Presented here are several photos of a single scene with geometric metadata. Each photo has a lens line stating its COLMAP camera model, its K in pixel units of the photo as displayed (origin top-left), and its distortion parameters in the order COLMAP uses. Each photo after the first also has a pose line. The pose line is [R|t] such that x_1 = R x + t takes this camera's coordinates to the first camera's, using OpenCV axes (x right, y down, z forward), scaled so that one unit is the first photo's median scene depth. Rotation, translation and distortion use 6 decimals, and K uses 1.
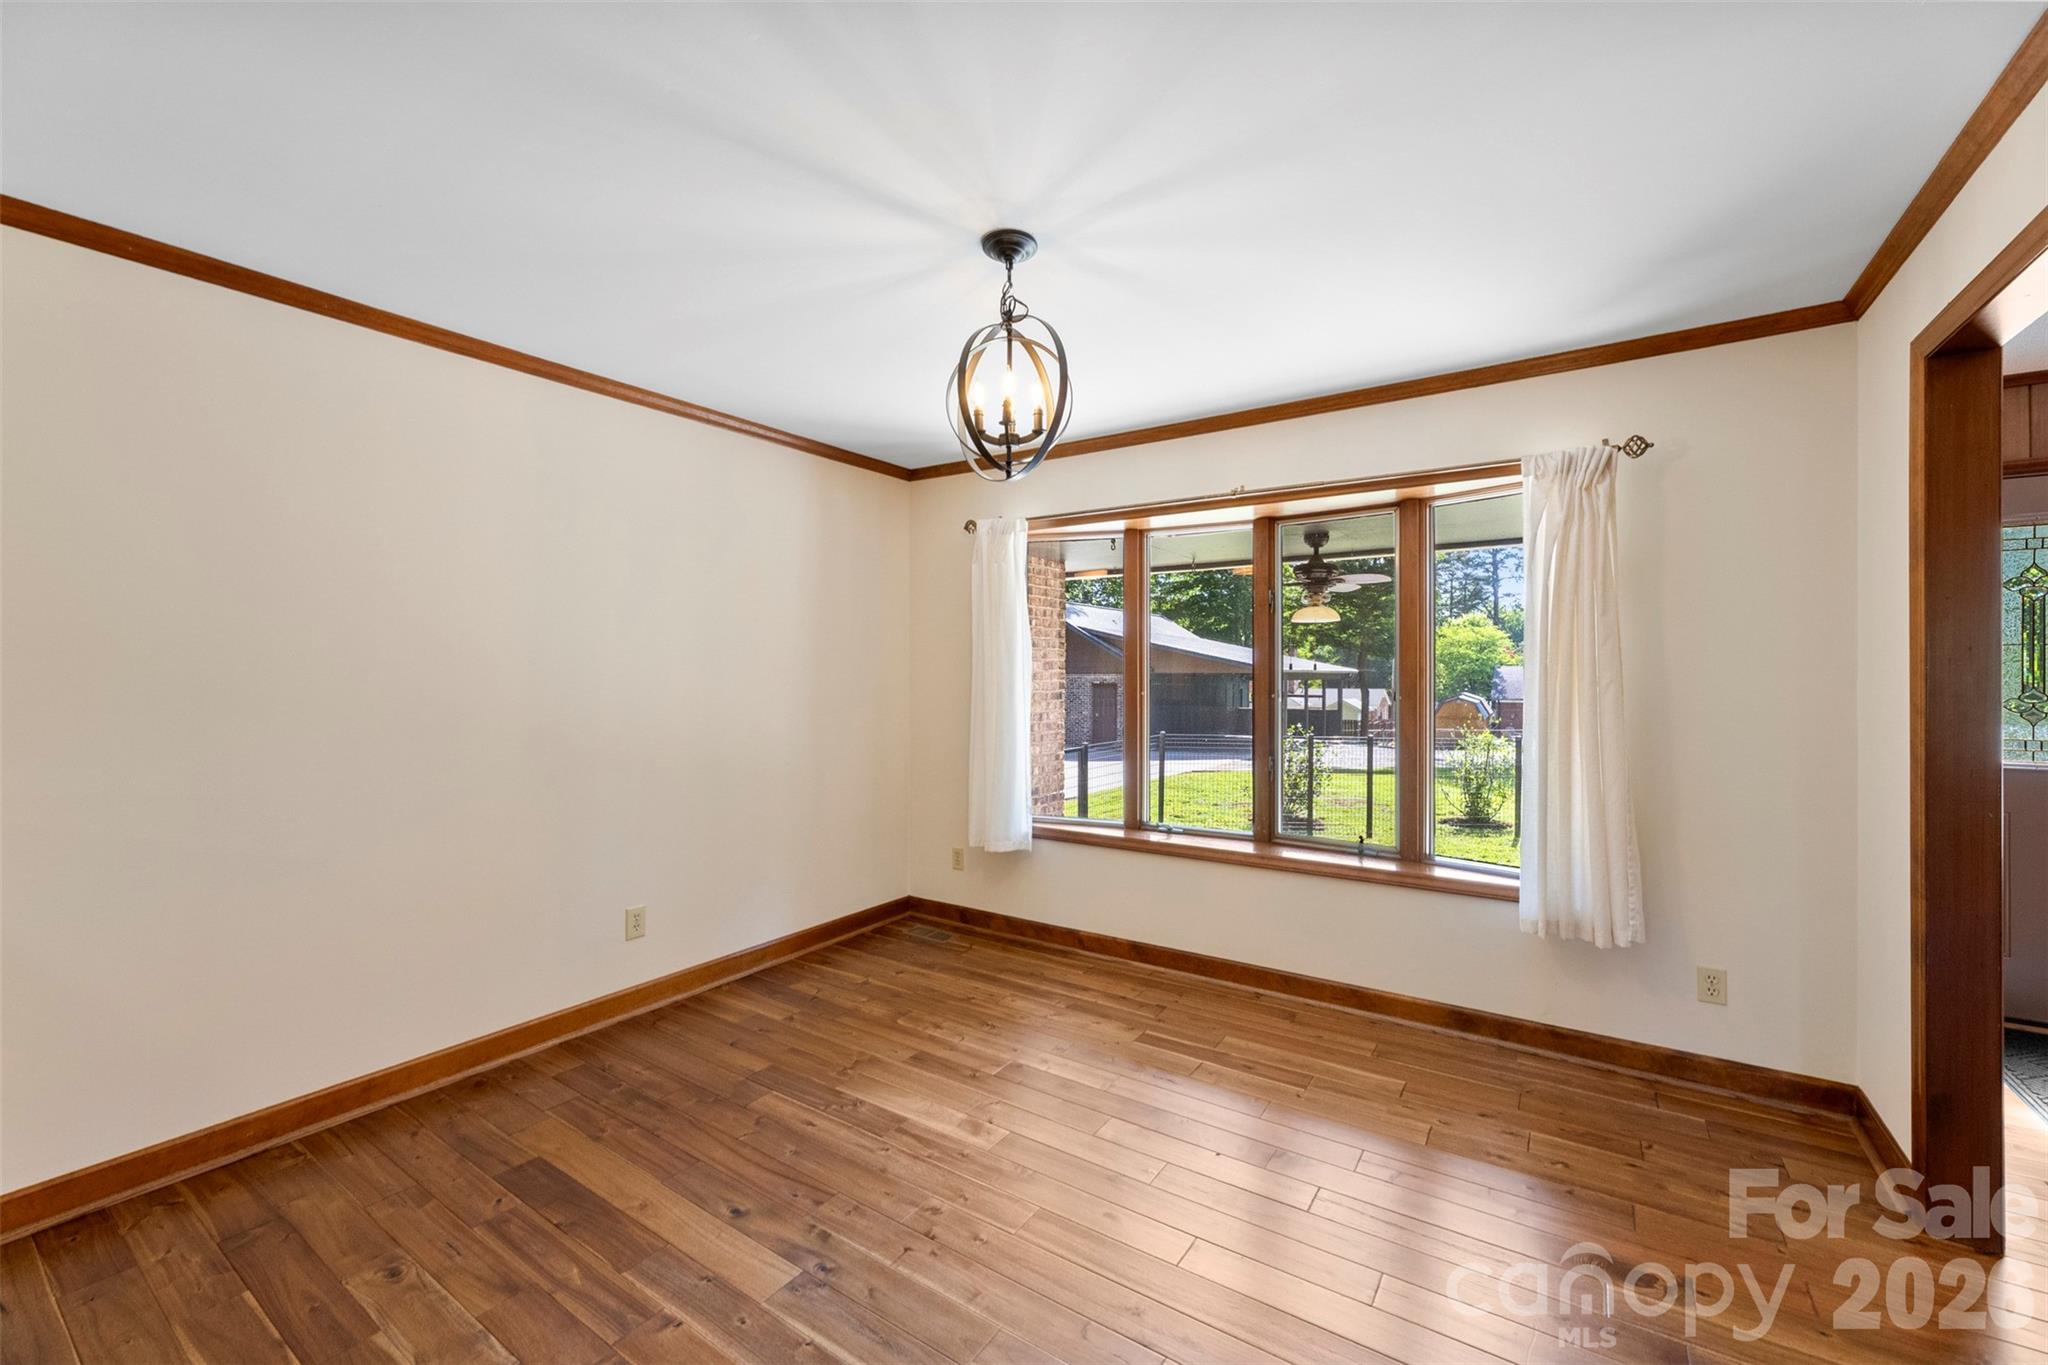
lens RADIAL K [[824.9, 0, 1021.1], [0, 824.9, 673.1], [0, 0, 1]] dist [0.002572, 0.000600]
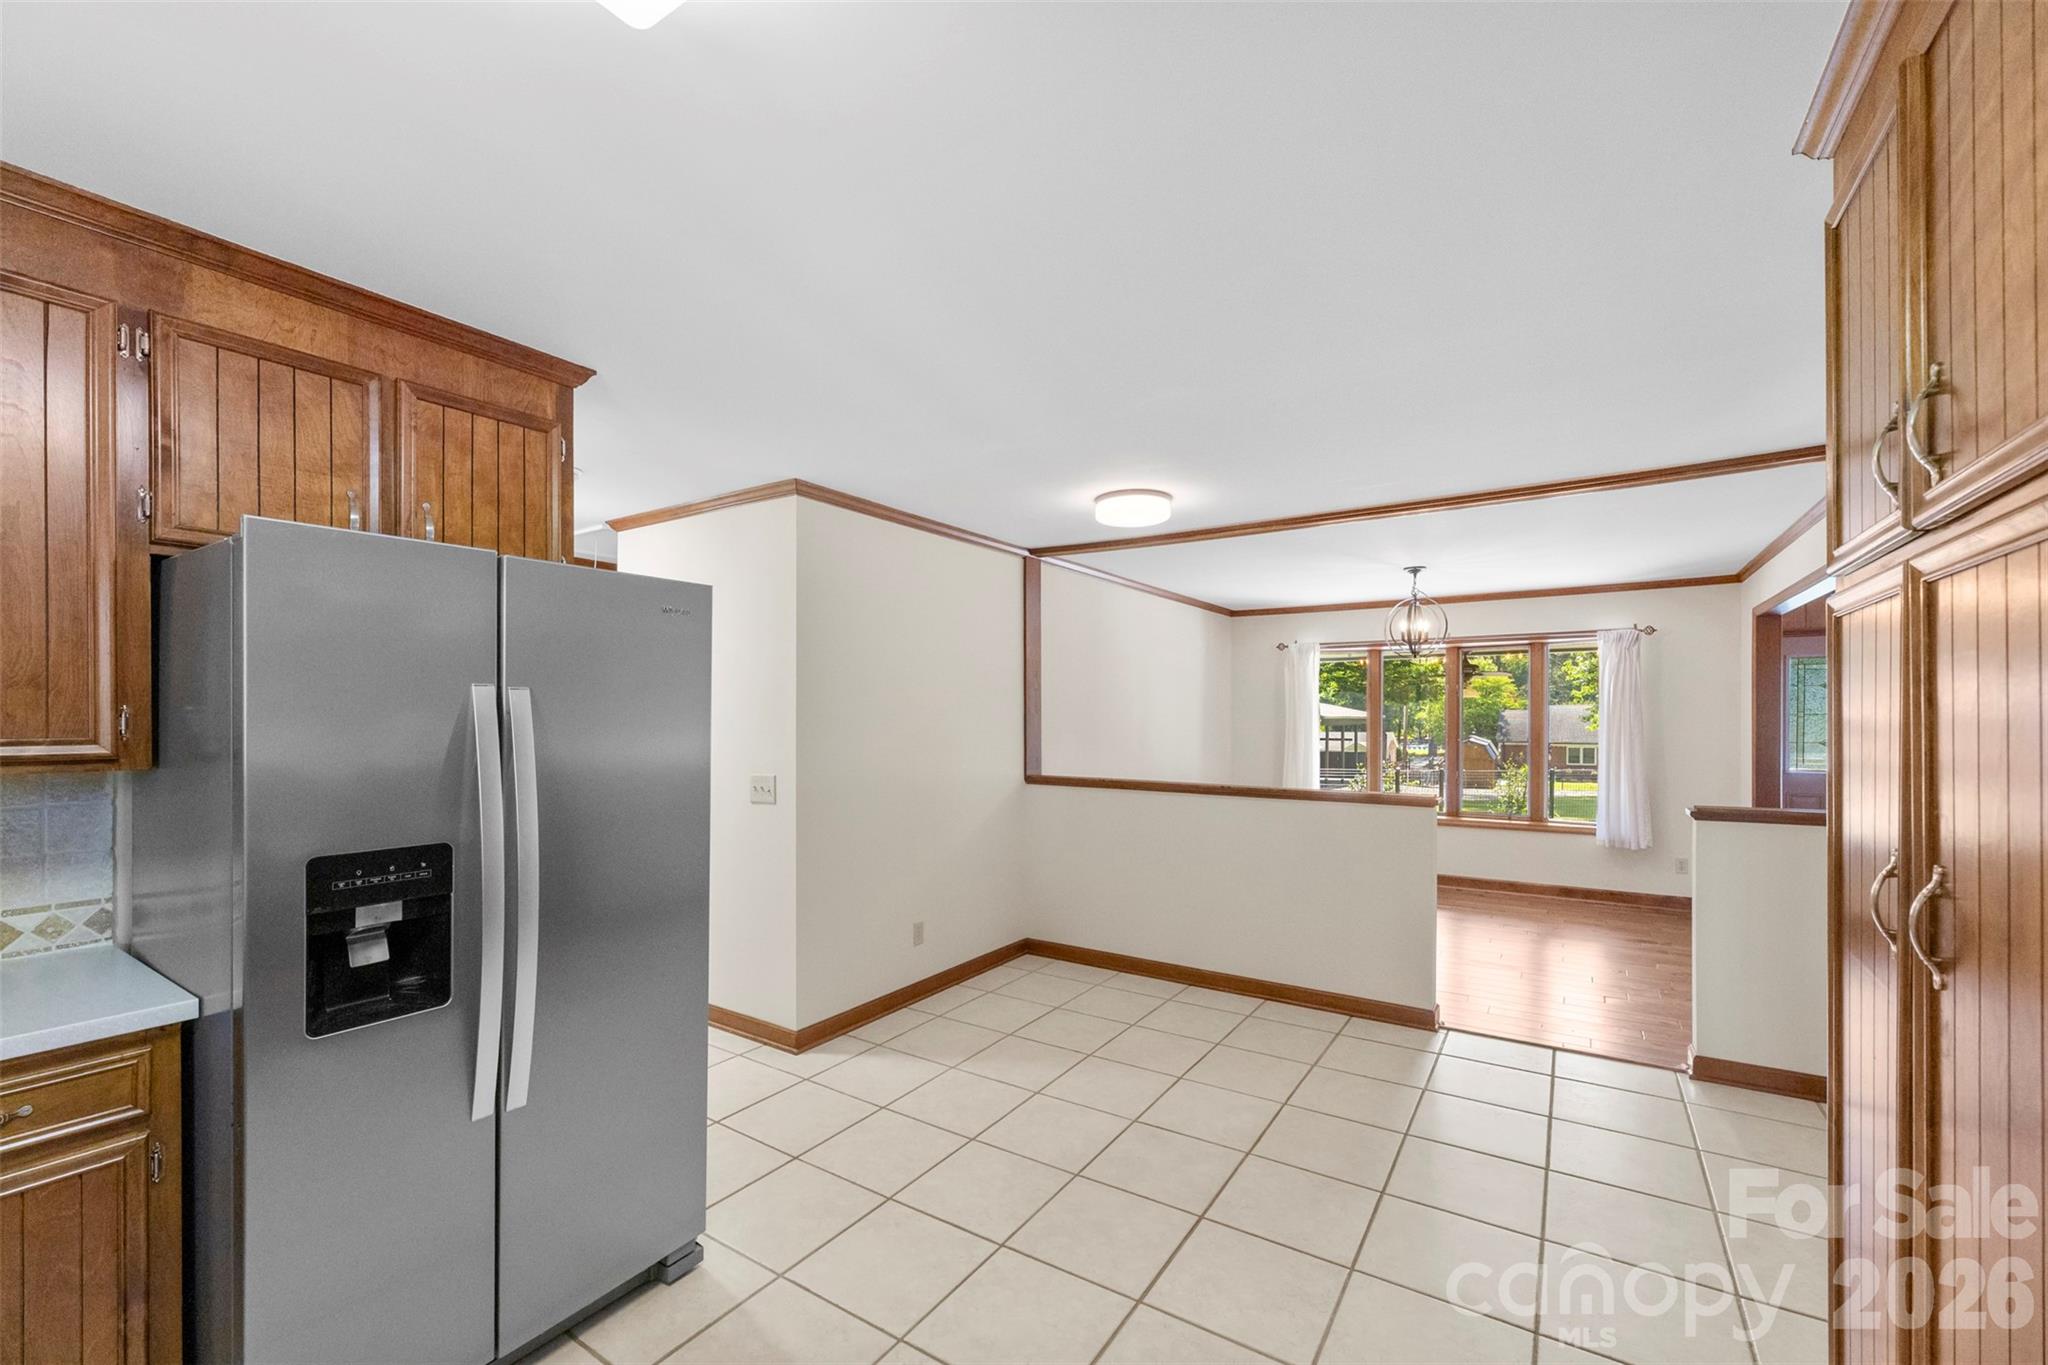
lens RADIAL K [[824.9, 0, 1038.1], [0, 824.9, 725.8], [0, 0, 1]] dist [0.002572, 0.000600]
pose [[0.999850, -0.003783, 0.016924, -0.634845], [0.003612, 0.999942, 0.010124, -0.025816], [-0.016961, -0.010062, 0.999806, -0.809773]]
